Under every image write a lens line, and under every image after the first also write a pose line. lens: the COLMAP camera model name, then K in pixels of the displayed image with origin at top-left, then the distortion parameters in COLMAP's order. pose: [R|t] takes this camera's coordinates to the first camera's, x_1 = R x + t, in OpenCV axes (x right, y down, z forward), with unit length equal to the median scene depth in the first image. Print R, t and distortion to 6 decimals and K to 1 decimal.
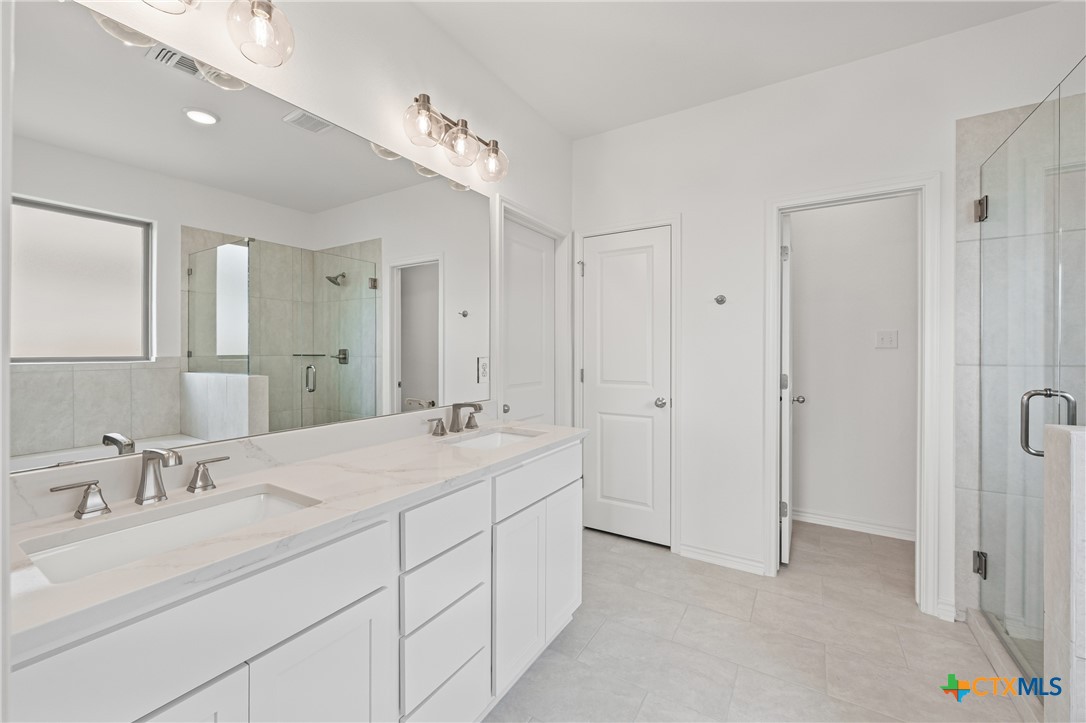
lens RADIAL K [[429.6, 0, 553.5], [0, 429.6, 353.3], [0, 0, 1]] dist [-0.000418, -0.000345]
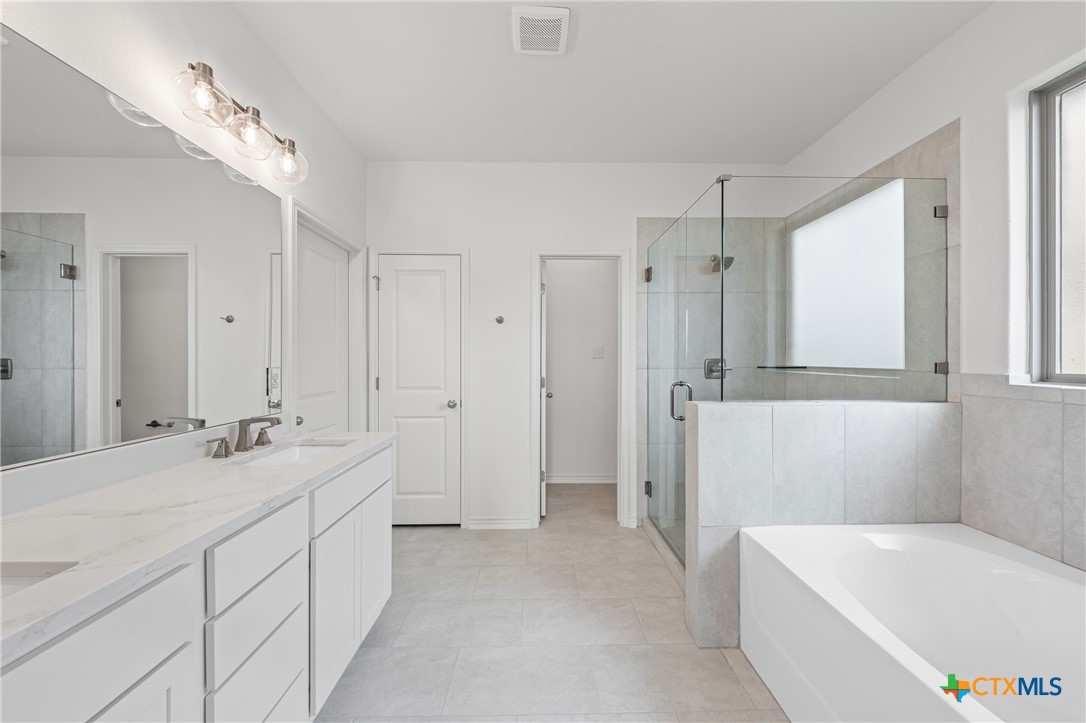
lens RADIAL K [[370.1, 0, 543.0], [0, 370.1, 361.5], [0, 0, 1]] dist [-0.000194, 0.000064]
pose [[0.846053, -0.004212, 0.533083, -0.103490], [0.004578, 0.999989, 0.000636, -0.002257], [-0.533080, 0.001903, 0.846063, 0.007949]]
